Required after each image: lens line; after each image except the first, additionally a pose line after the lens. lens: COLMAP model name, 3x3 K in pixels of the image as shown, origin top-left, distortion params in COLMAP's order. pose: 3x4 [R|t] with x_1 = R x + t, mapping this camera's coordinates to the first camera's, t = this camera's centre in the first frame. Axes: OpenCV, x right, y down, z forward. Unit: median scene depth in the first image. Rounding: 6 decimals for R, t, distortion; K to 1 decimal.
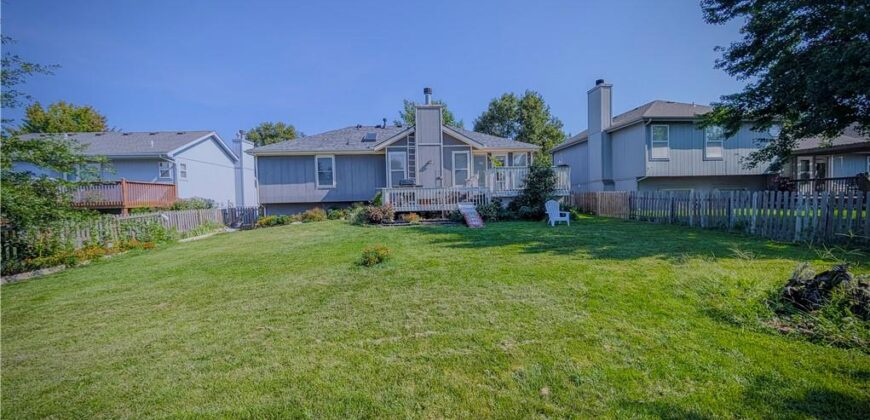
lens RADIAL K [[330.1, 0, 432.3], [0, 330.1, 208.3], [0, 0, 1]] dist [0.000270, 0.000048]
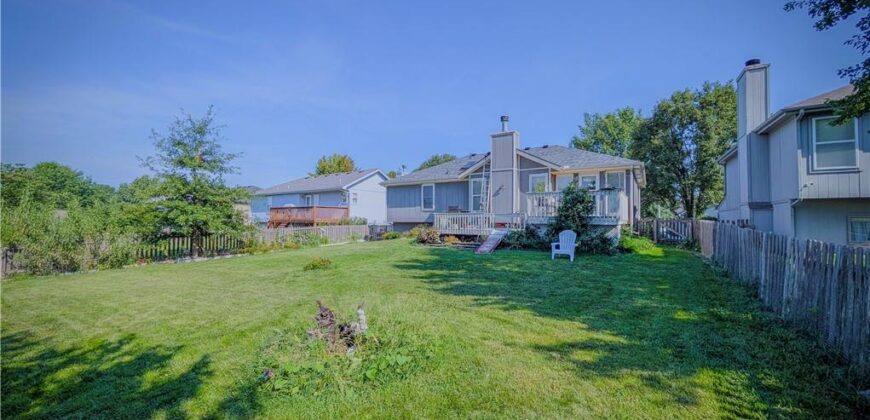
lens RADIAL K [[330.1, 0, 435.3], [0, 330.1, 213.5], [0, 0, 1]] dist [0.000270, 0.000048]
pose [[0.797992, 0.014968, -0.602483, 0.431587], [-0.037514, 0.998987, -0.024869, -0.023365], [0.601500, 0.042447, 0.797744, 0.057205]]
